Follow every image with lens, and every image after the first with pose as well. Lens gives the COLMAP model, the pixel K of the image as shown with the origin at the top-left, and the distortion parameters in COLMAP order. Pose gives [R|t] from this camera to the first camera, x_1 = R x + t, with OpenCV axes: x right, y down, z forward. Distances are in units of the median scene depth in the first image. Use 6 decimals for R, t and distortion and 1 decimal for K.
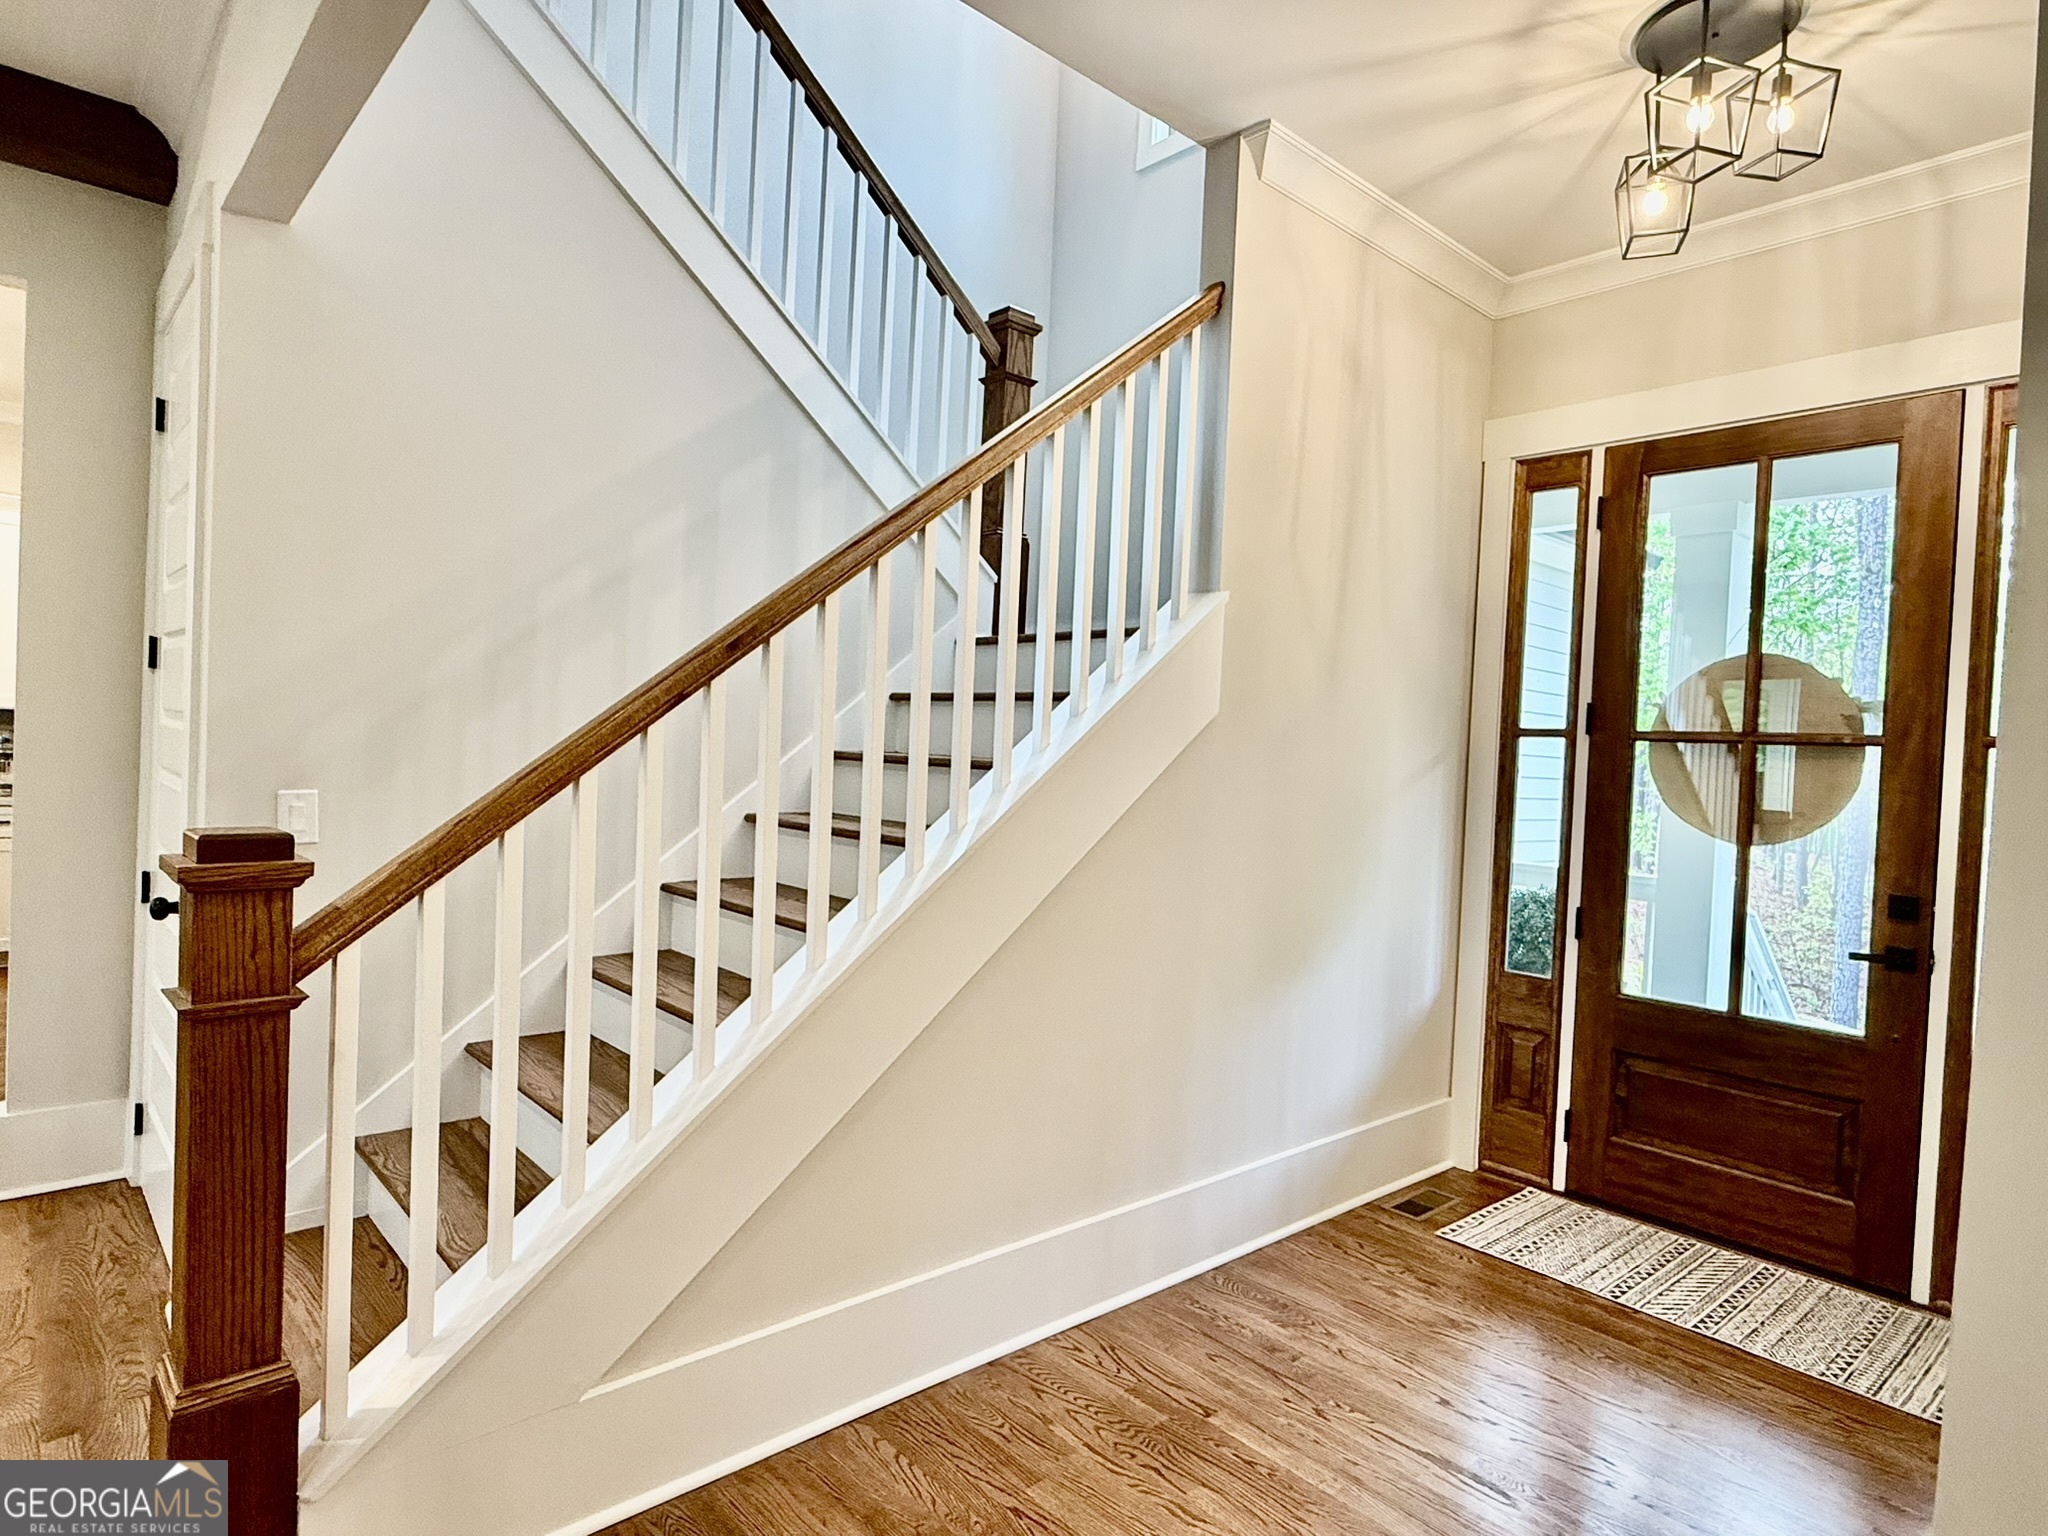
lens RADIAL K [[1143.8, 0, 1027.9], [0, 1143.8, 774.7], [0, 0, 1]] dist [0.000722, 0.000576]
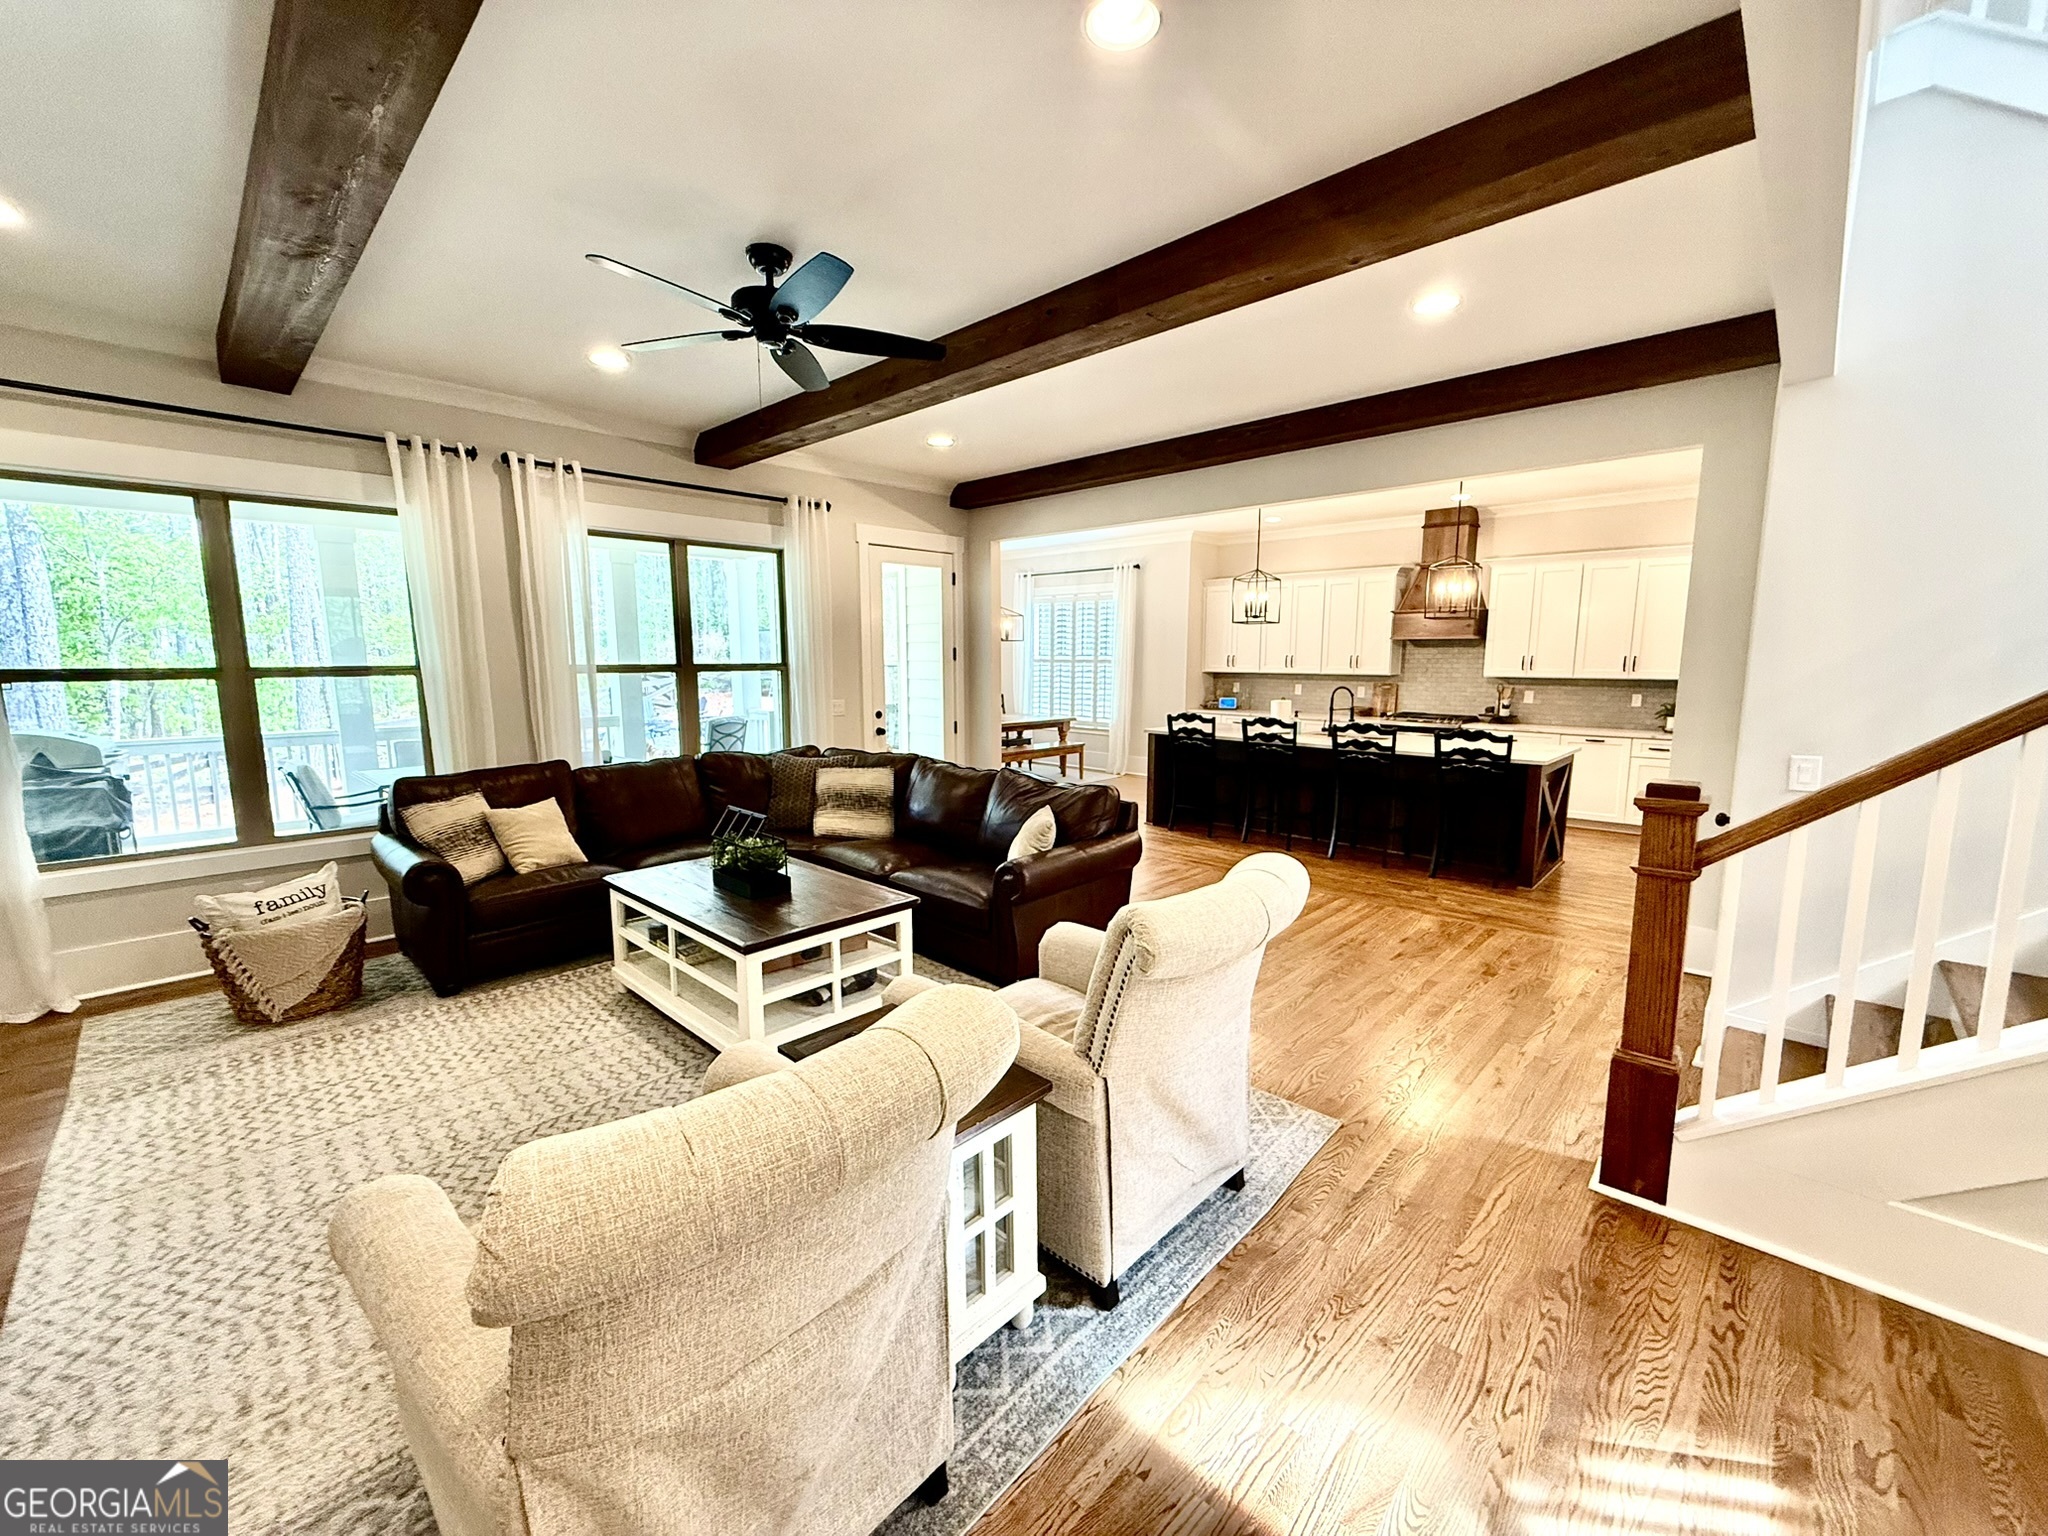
lens RADIAL K [[832.1, 0, 1024.0], [0, 832.1, 768.0], [0, 0, 1]] dist [-0.000140, -0.000106]
pose [[0.071069, 0.094257, -0.993008, 0.309360], [-0.020645, 0.995451, 0.093012, -0.041550], [0.997258, 0.013890, 0.072692, -0.094707]]
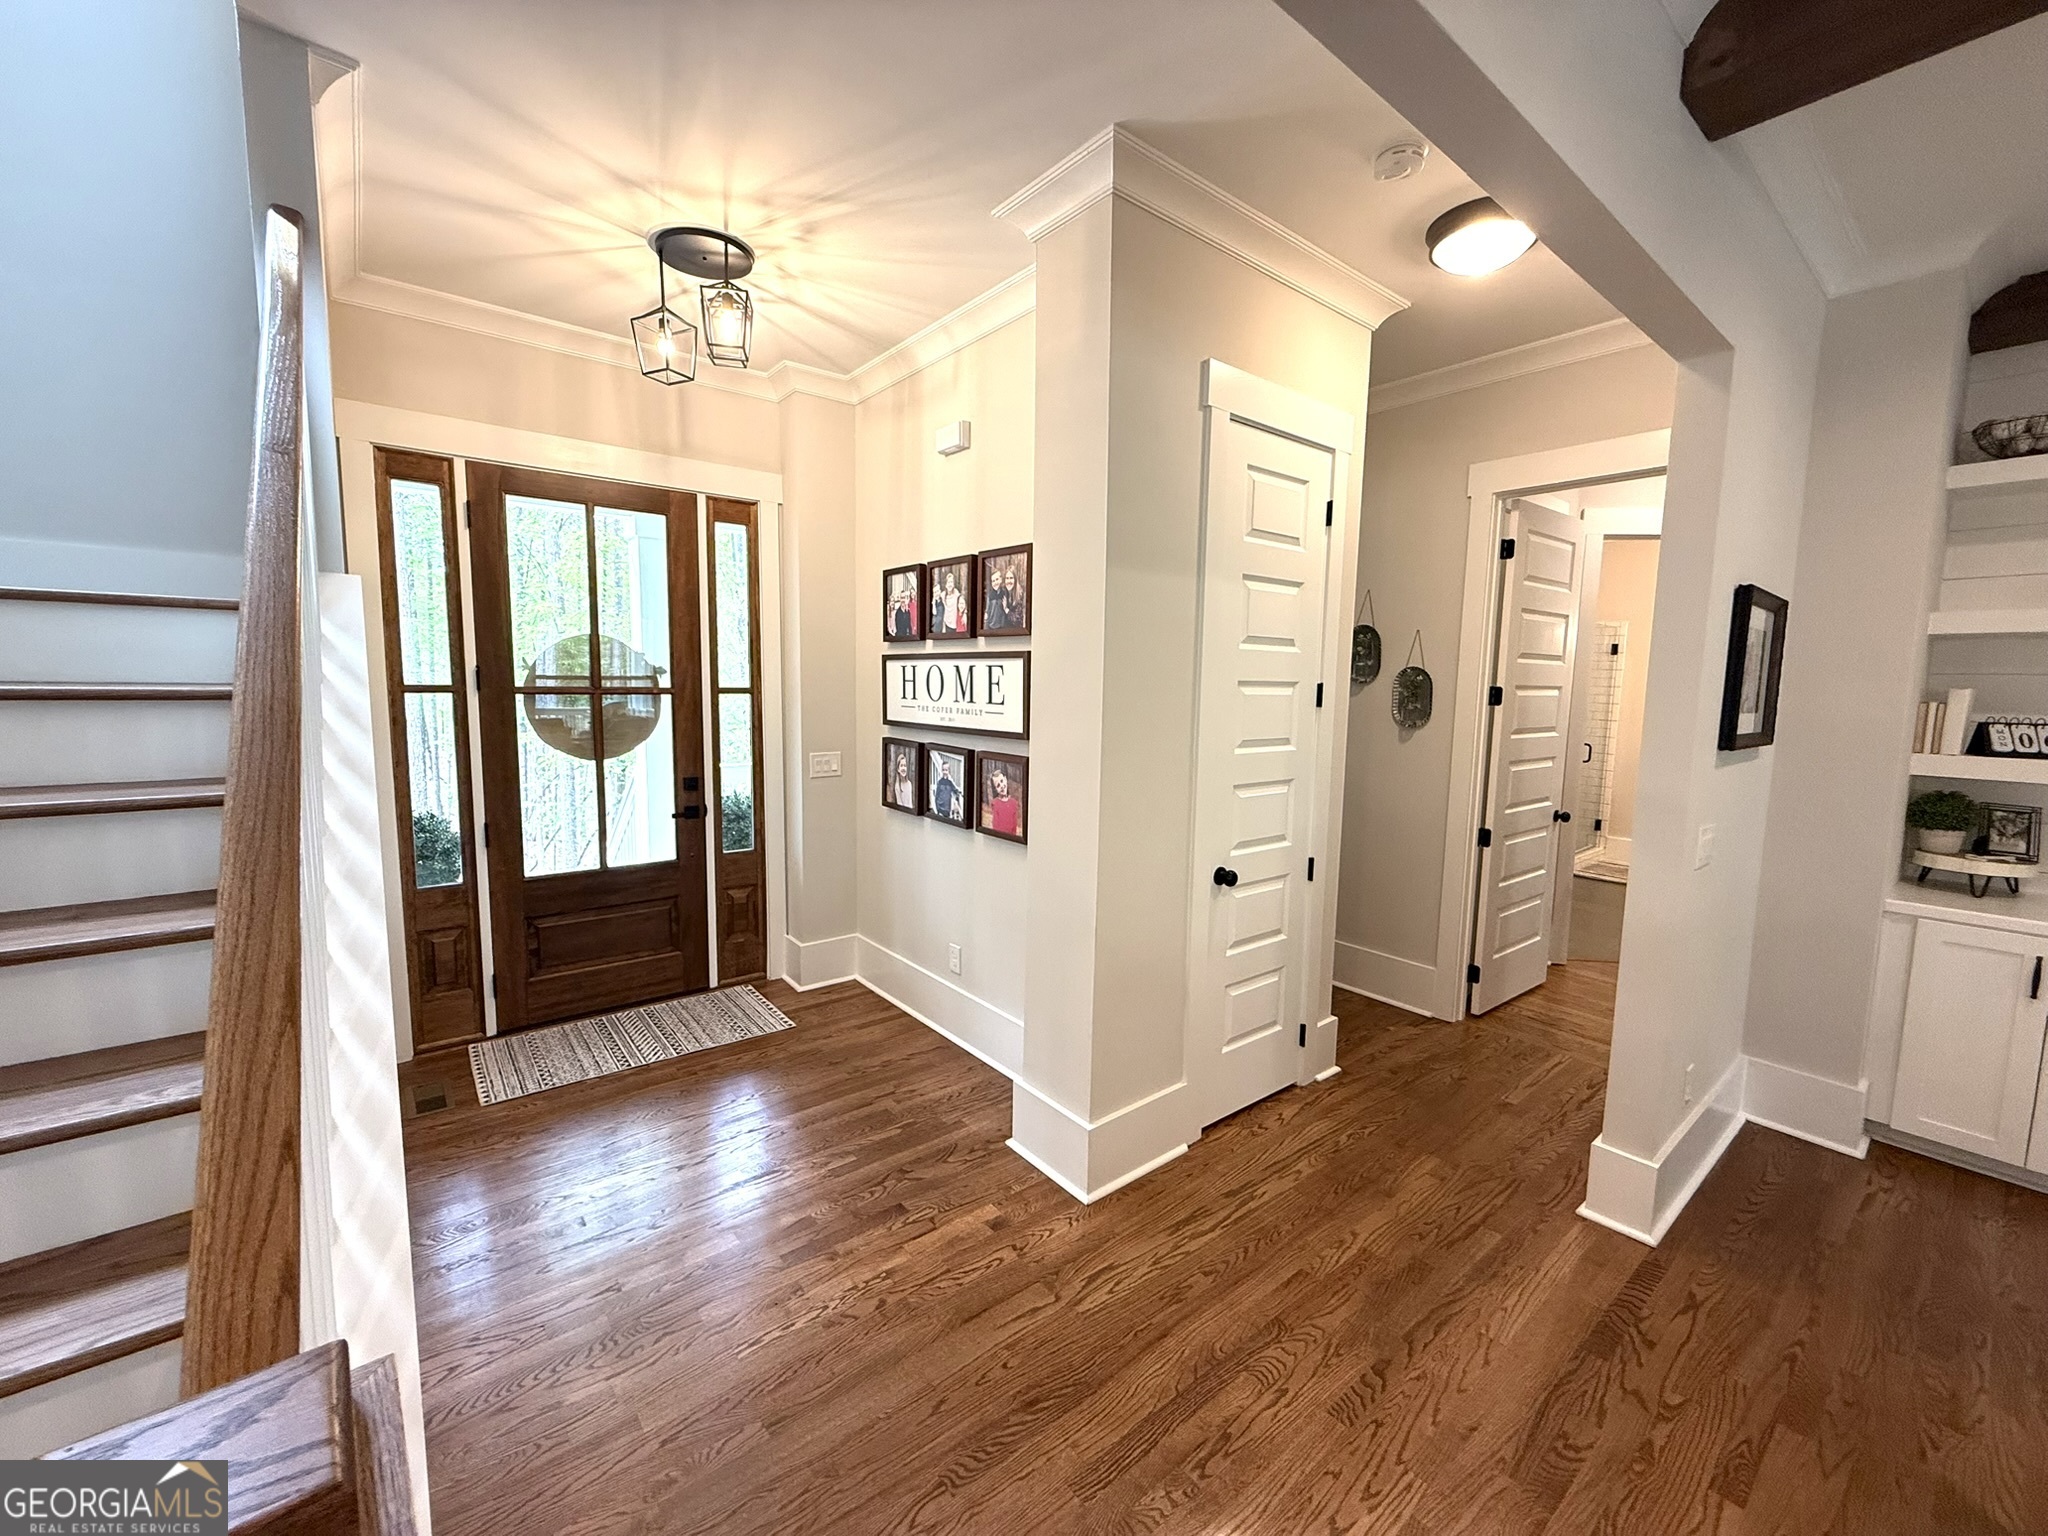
lens RADIAL K [[815.2, 0, 1019.4], [0, 815.2, 768.1], [0, 0, 1]] dist [0.001846, -0.000213]
pose [[0.065940, -0.149120, 0.986618, -0.425991], [0.009689, 0.988819, 0.148805, -0.086736], [-0.997777, -0.000253, 0.066648, 0.364852]]
